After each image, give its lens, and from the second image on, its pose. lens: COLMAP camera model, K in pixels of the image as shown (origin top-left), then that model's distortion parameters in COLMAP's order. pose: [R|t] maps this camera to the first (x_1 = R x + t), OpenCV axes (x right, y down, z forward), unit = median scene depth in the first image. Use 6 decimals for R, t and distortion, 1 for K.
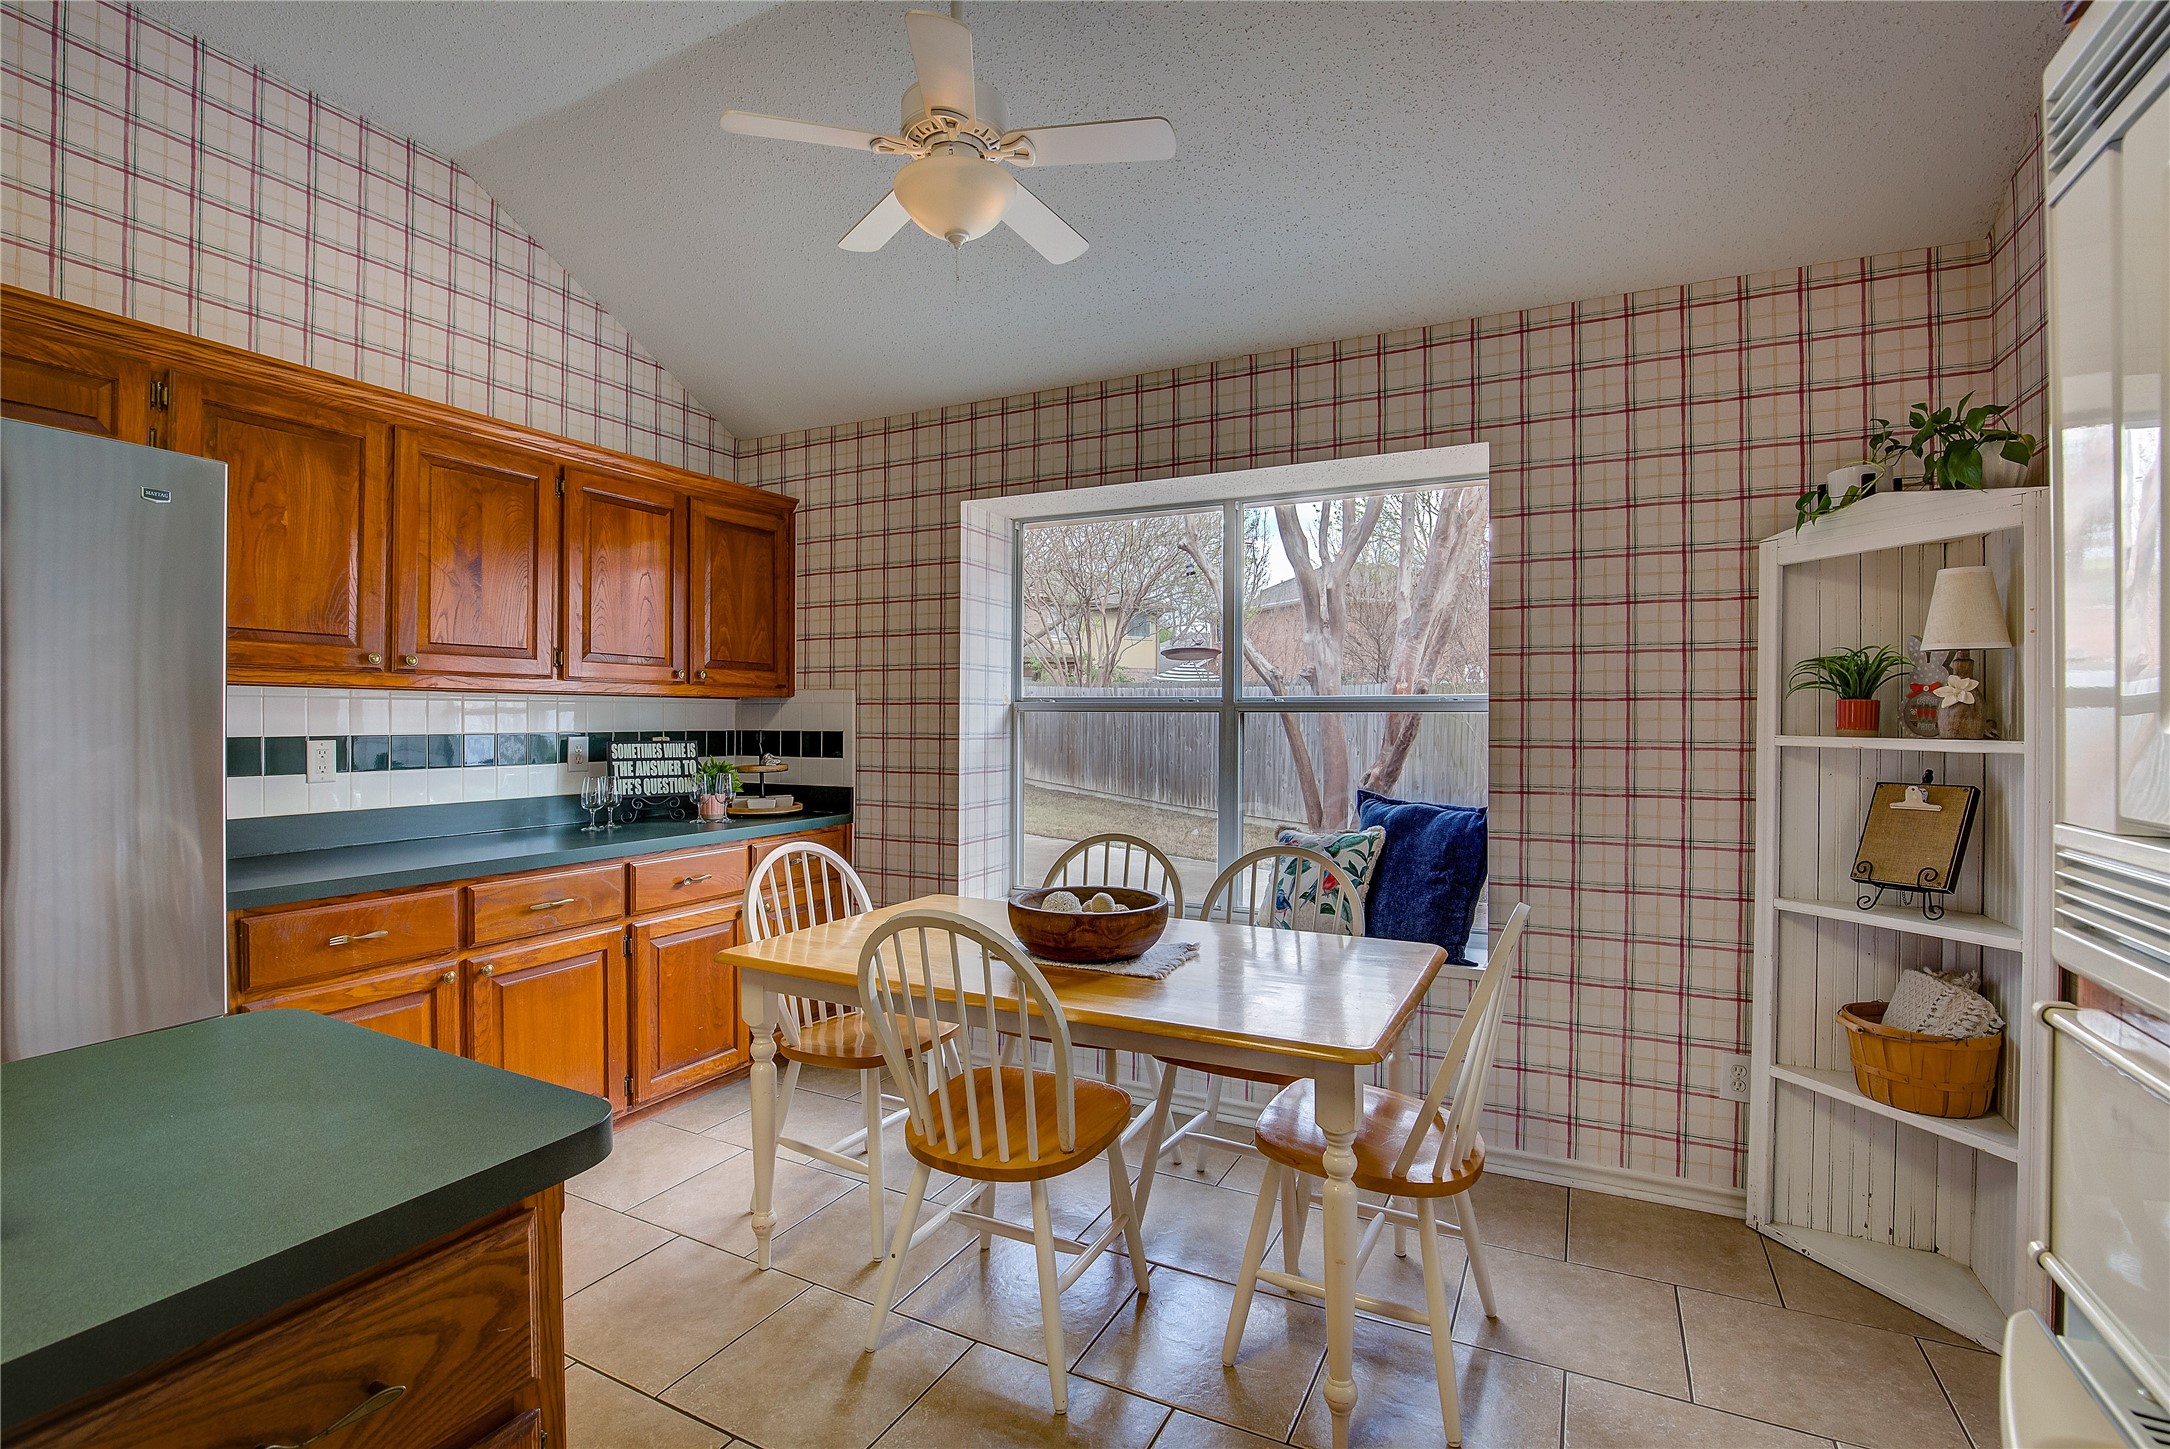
lens RADIAL K [[990.8, 0, 1085.0], [0, 990.8, 724.5], [0, 0, 1]] dist [-0.034362, 0.005520]
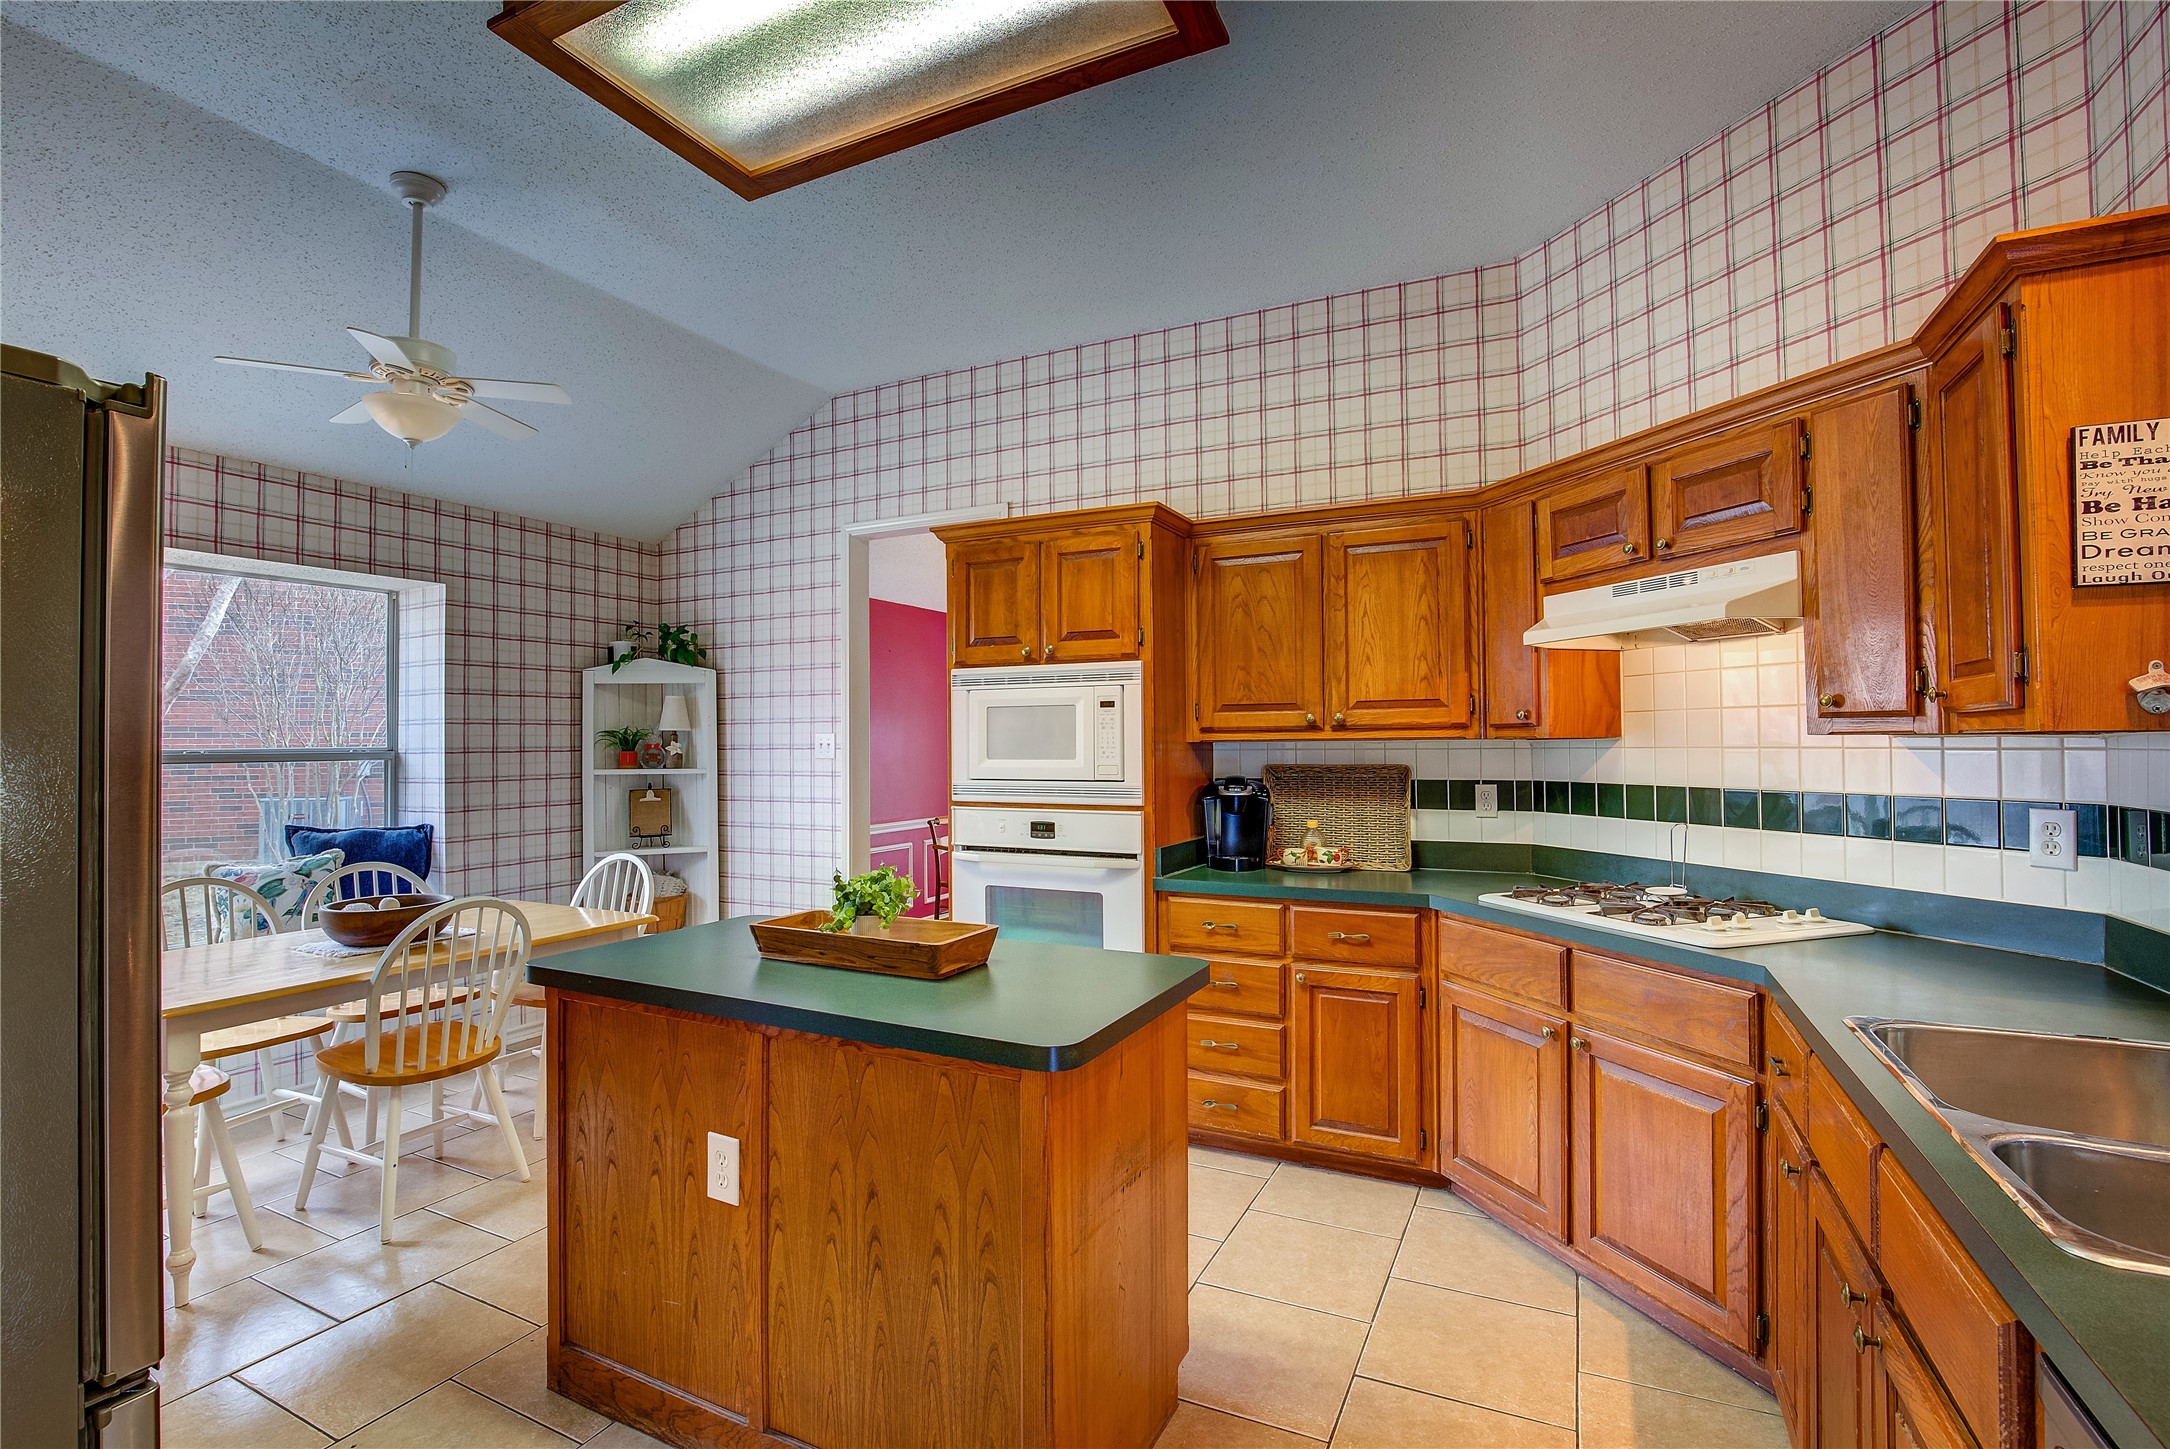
lens RADIAL K [[1002.3, 0, 1093.8], [0, 1002.3, 751.2], [0, 0, 1]] dist [-0.034992, 0.005540]
pose [[-0.025931, -0.008096, 0.999631, -1.265419], [0.022206, 0.999716, 0.008672, -0.019730], [-0.999417, 0.022423, -0.025743, 0.038939]]
